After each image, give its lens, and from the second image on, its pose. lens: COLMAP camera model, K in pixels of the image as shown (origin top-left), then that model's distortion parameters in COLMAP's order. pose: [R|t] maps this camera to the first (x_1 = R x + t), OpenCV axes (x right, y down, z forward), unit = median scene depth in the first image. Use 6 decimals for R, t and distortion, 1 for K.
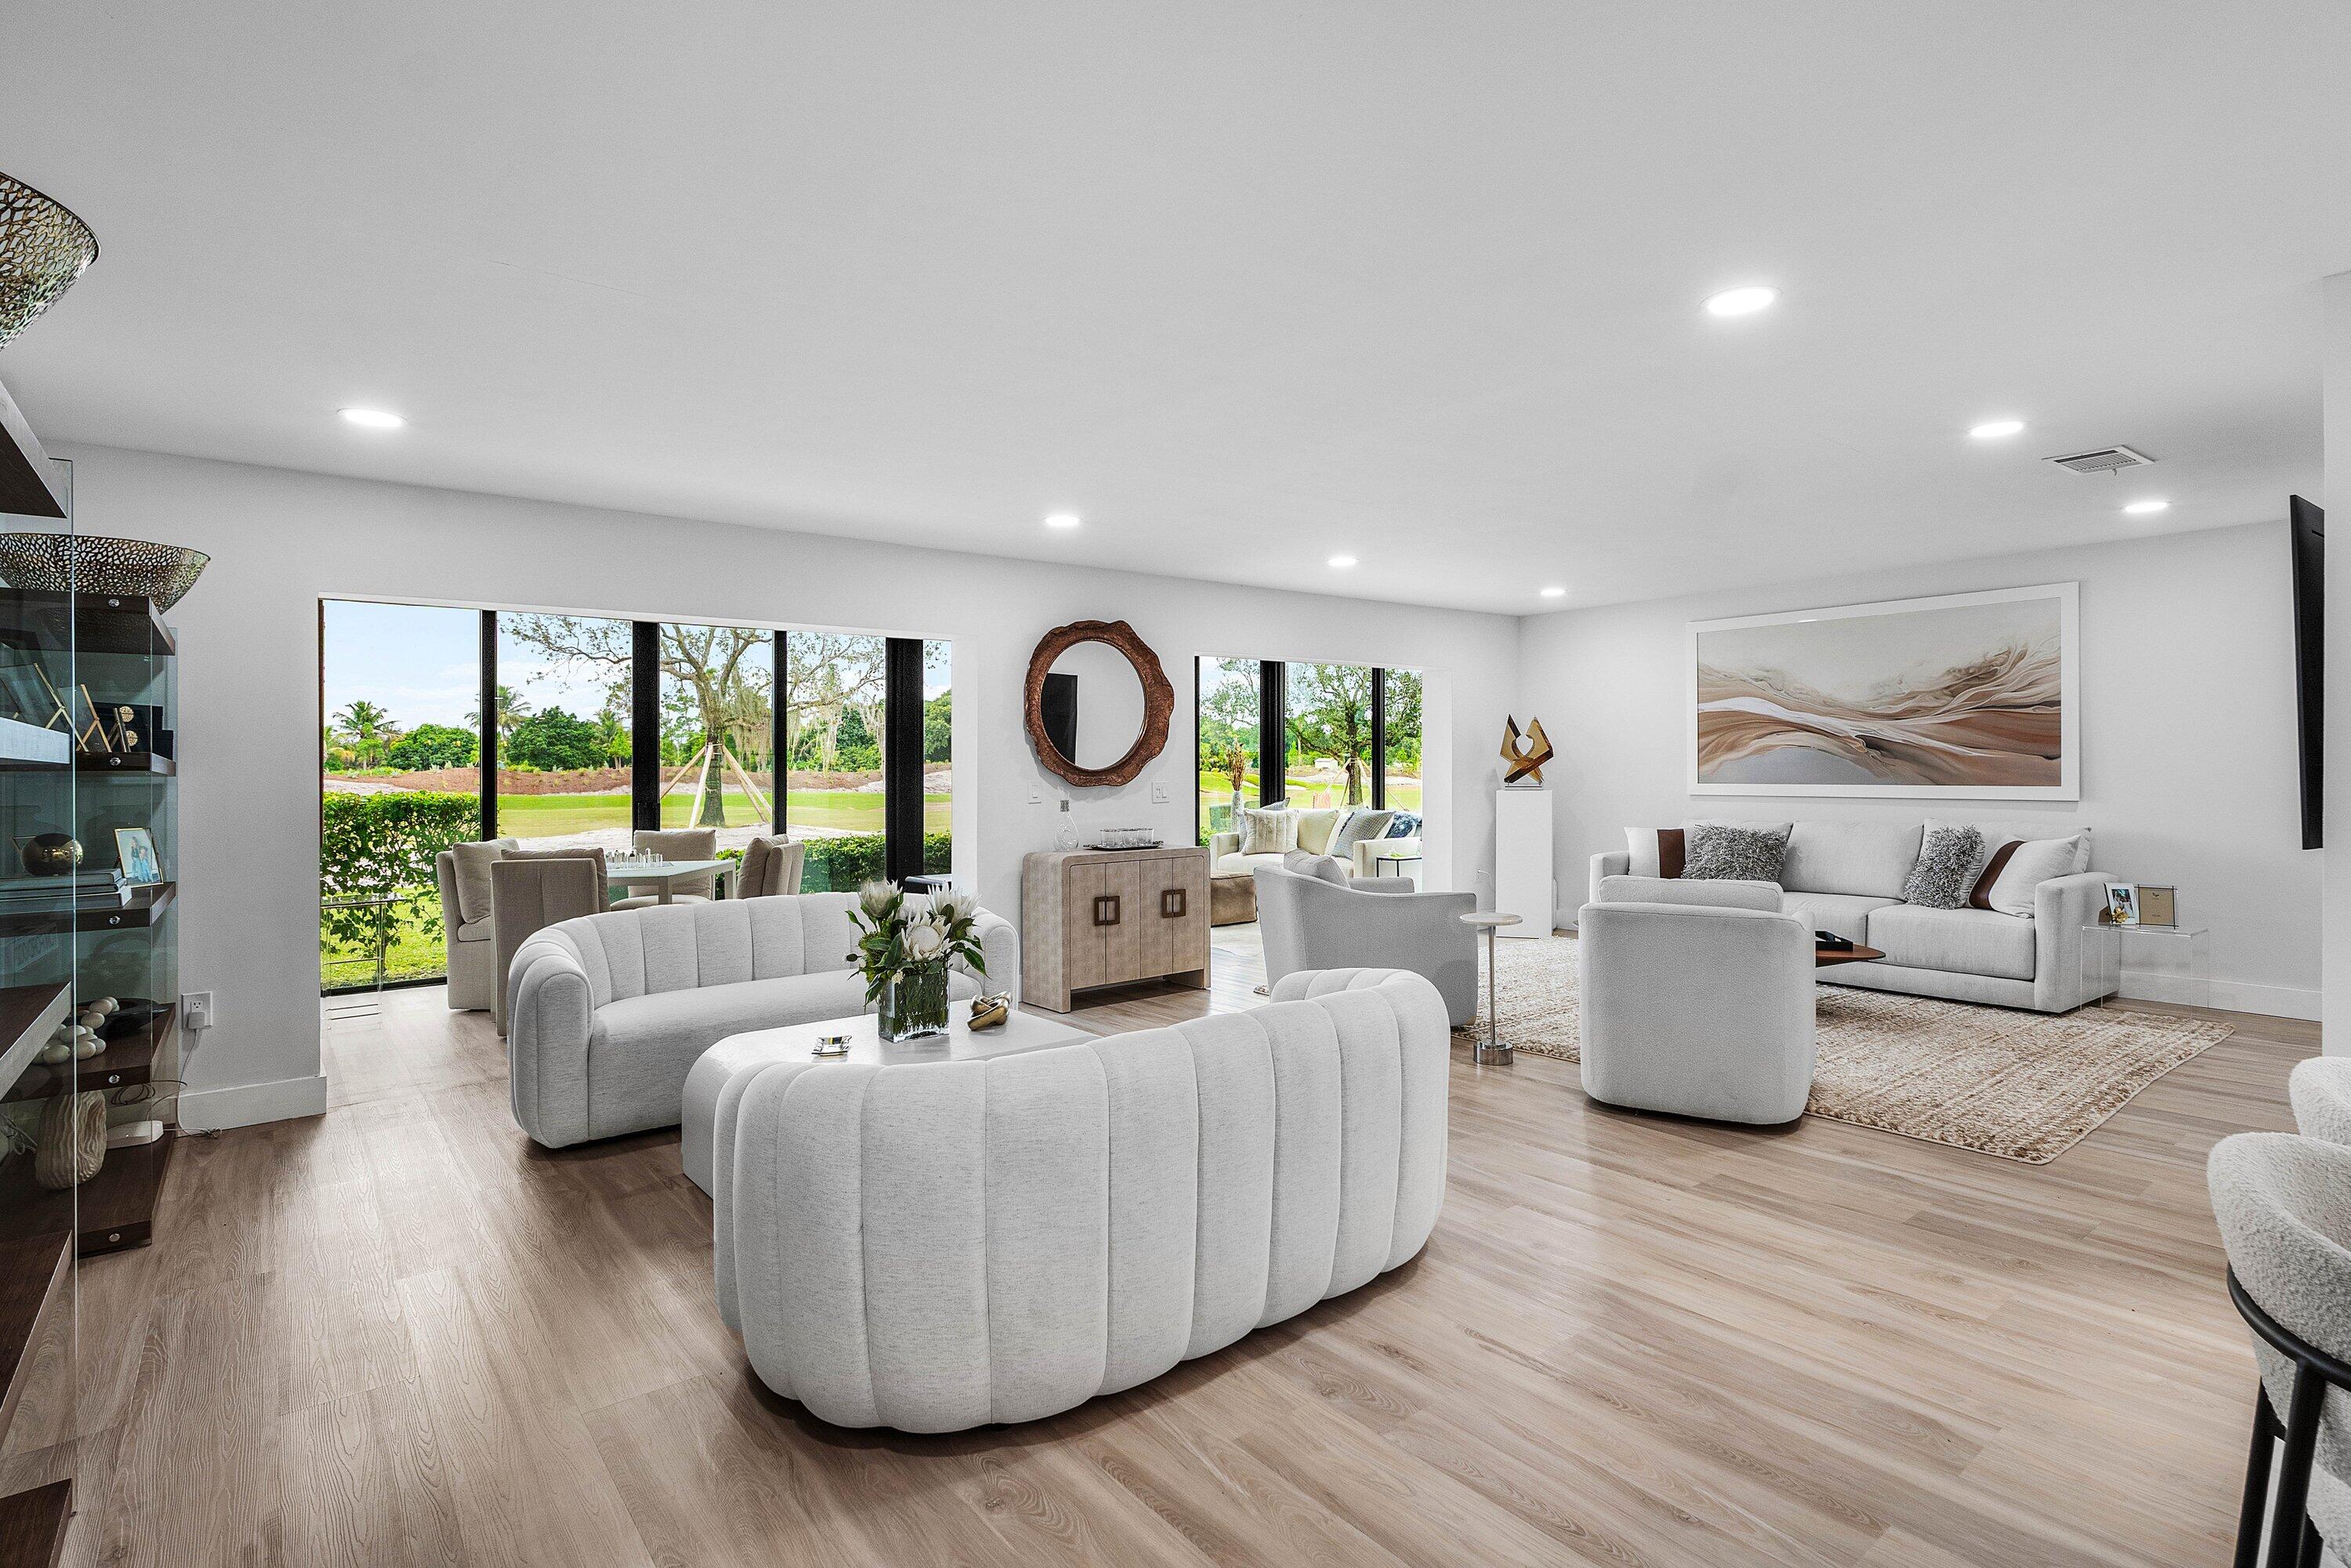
lens RADIAL K [[1164.0, 0, 1188.9], [0, 1164.0, 784.6], [0, 0, 1]] dist [0.002556, 0.000357]
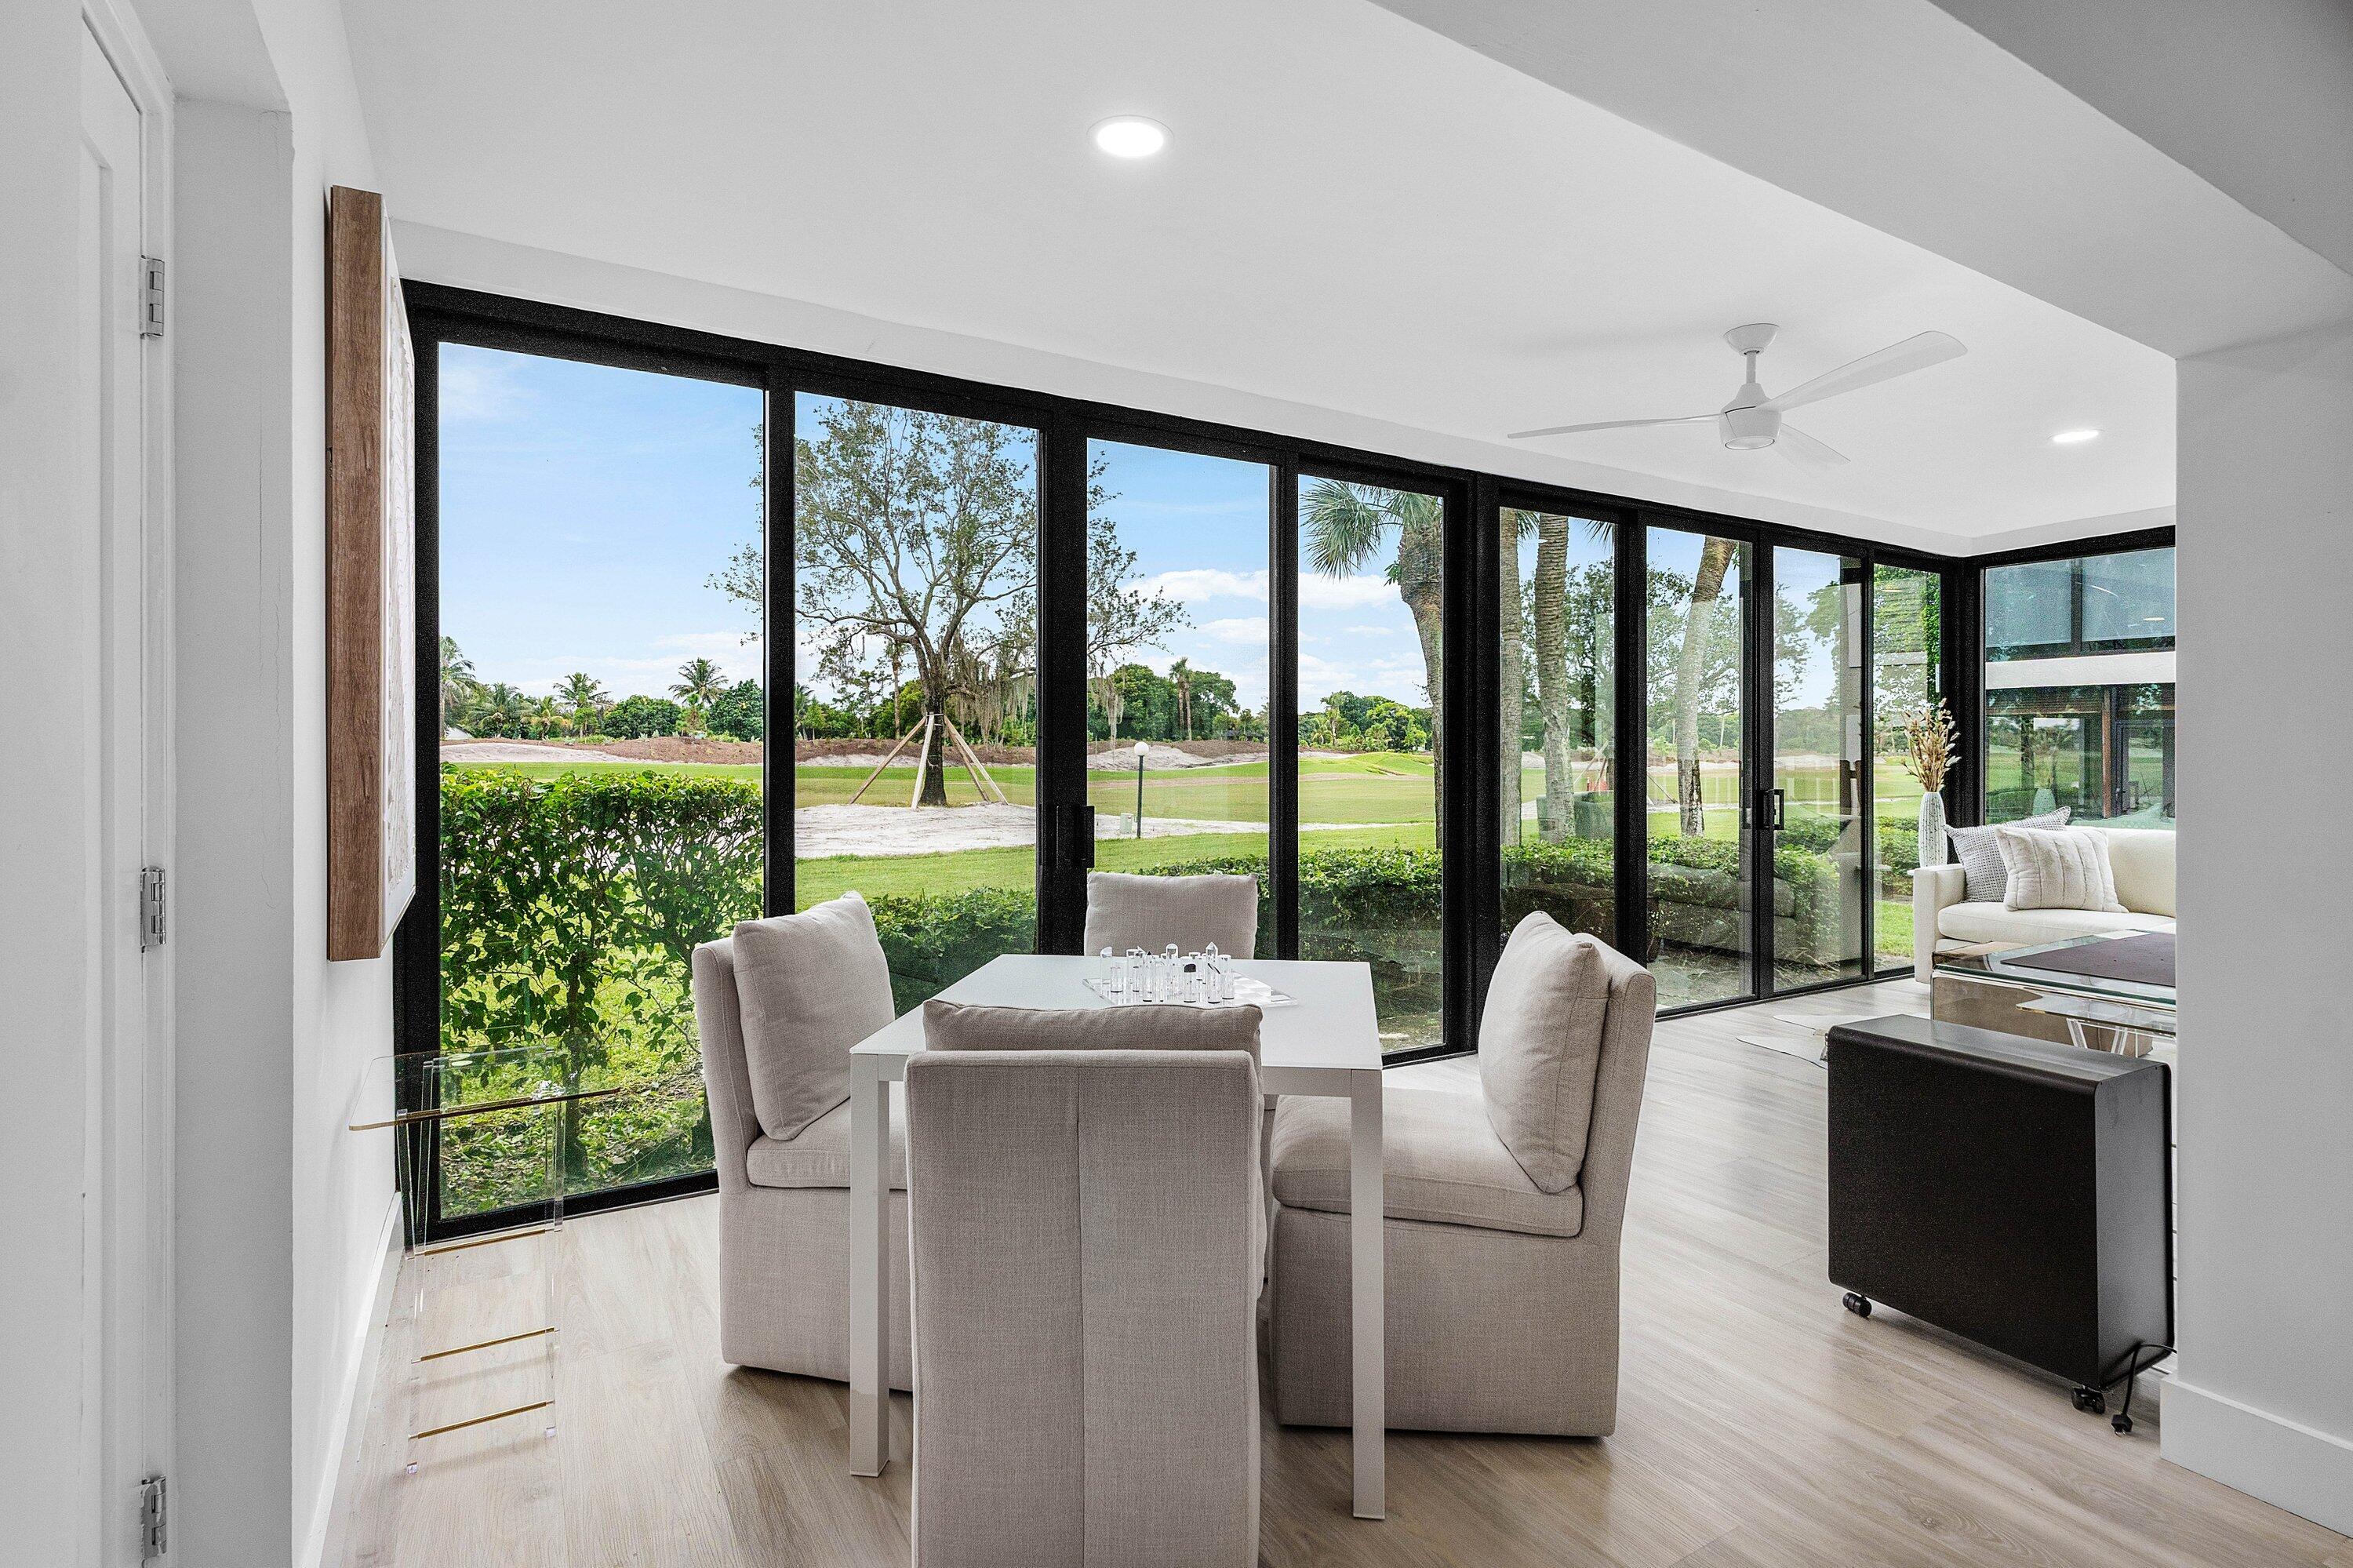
lens RADIAL K [[1165.1, 0, 1199.4], [0, 1165.1, 788.2], [0, 0, 1]] dist [0.002556, 0.000357]
pose [[0.991631, 0.021534, -0.127298, -0.421810], [-0.018959, 0.999591, 0.021400, -0.002874], [0.127707, -0.018807, 0.991634, 0.625639]]
